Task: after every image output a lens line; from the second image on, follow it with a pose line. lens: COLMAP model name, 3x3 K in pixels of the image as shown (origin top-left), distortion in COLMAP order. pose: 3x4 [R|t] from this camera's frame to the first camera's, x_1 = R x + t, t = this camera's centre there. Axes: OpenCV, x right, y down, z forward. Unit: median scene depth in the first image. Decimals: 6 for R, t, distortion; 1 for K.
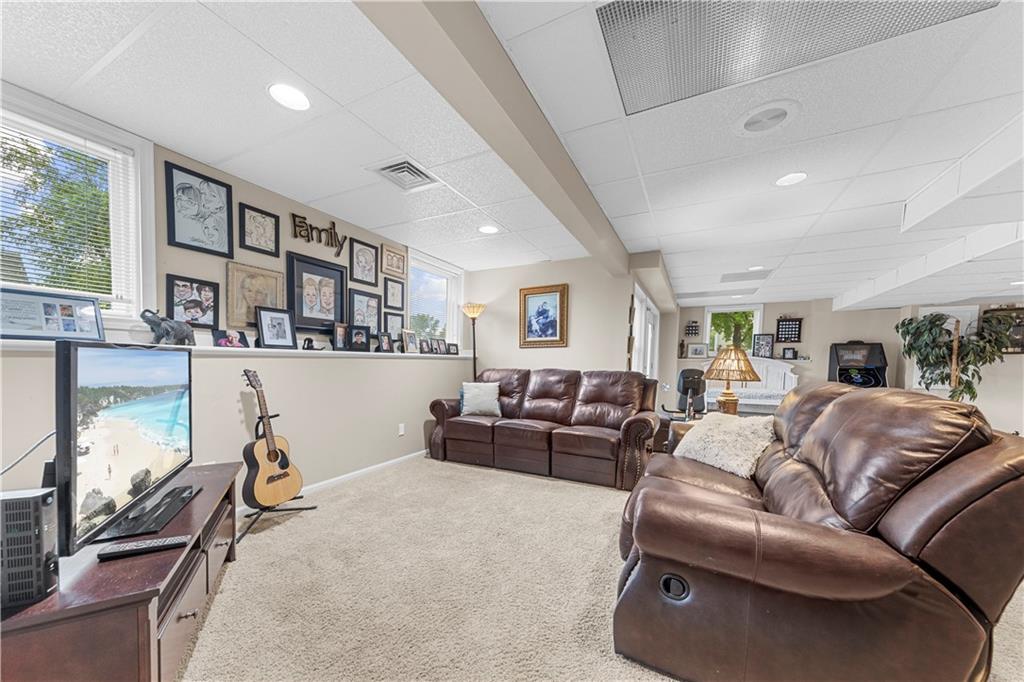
lens RADIAL K [[367.9, 0, 515.6], [0, 367.9, 378.6], [0, 0, 1]] dist [0.000035, -0.000009]
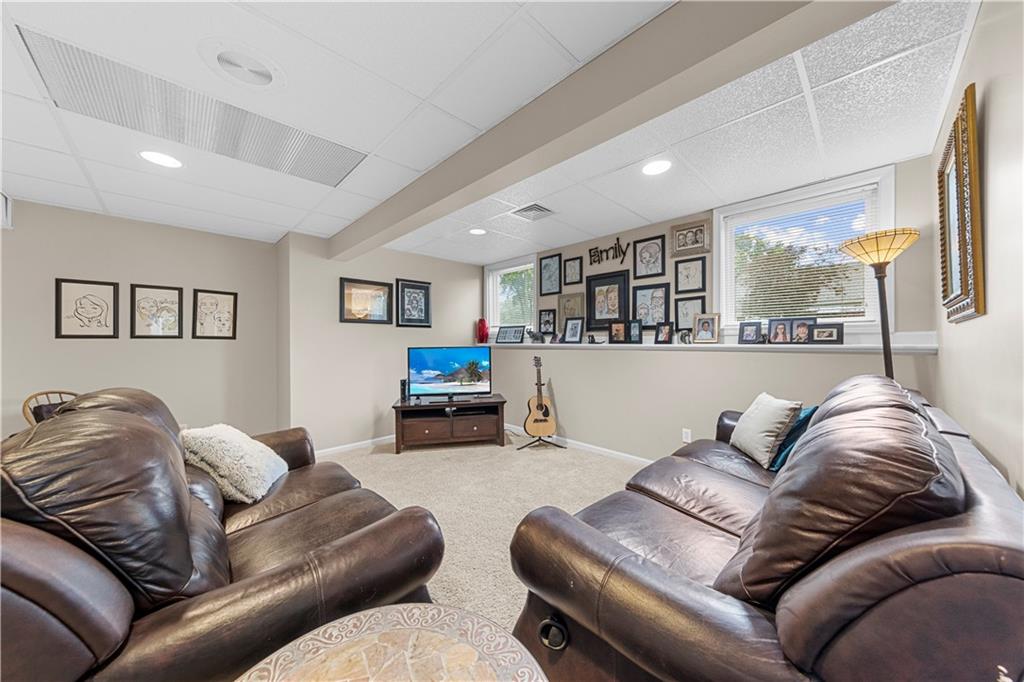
lens RADIAL K [[338.2, 0, 519.4], [0, 338.2, 338.9], [0, 0, 1]] dist [-0.000144, -0.000009]
pose [[-0.322792, -0.012118, -0.946392, 0.697795], [-0.038836, 0.999246, 0.000452, -0.083350], [0.945673, 0.036900, -0.323019, 1.125226]]
